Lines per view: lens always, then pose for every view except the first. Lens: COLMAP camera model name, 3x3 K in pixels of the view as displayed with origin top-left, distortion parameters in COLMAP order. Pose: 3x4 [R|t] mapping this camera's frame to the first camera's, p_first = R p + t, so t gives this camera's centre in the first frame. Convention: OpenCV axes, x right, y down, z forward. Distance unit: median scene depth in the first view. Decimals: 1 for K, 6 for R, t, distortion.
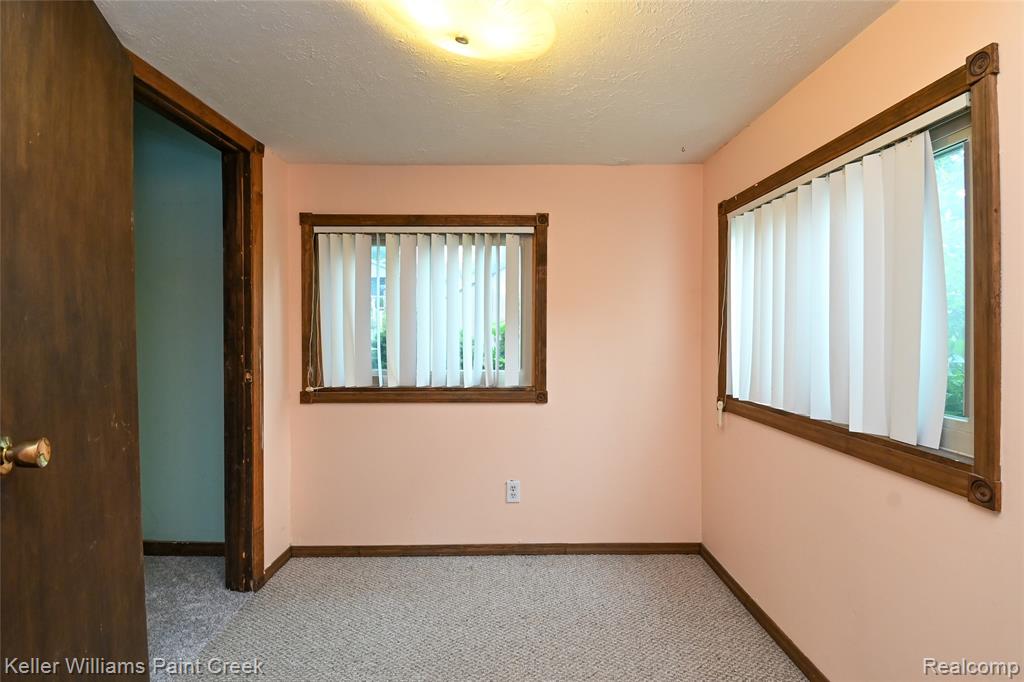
lens RADIAL K [[459.5, 0, 509.3], [0, 459.5, 337.9], [0, 0, 1]] dist [0.002927, -0.016673]
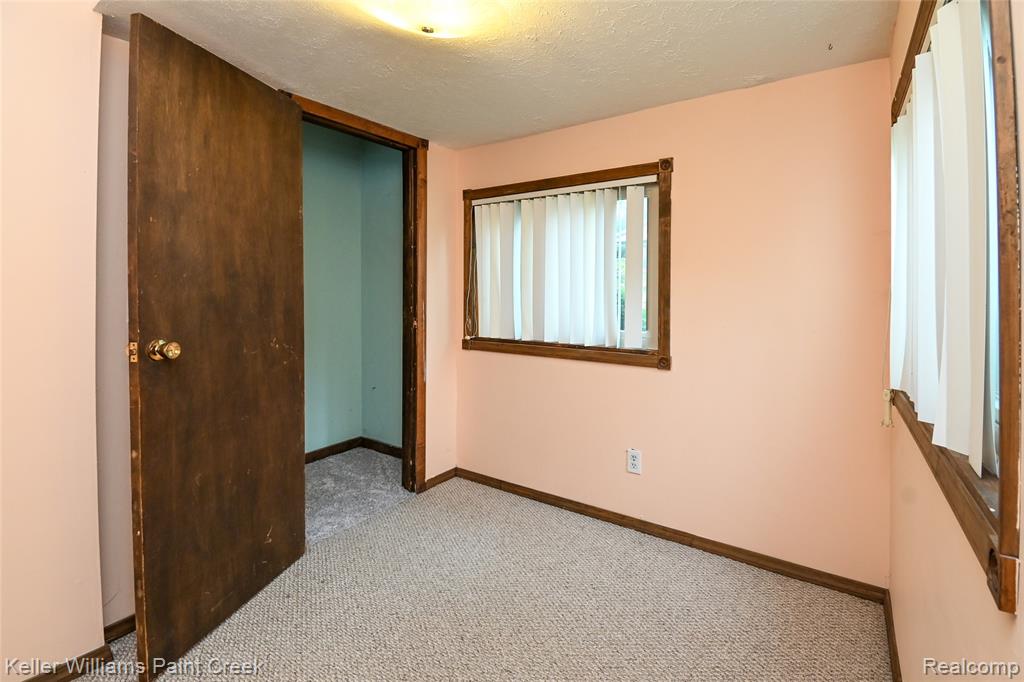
lens RADIAL K [[459.5, 0, 505.9], [0, 459.5, 298.4], [0, 0, 1]] dist [0.002927, -0.016673]
pose [[0.816827, 0.014862, -0.576692, 0.339222], [-0.017944, 0.999839, 0.000351, 0.008261], [0.576604, 0.010062, 0.816962, 0.087728]]
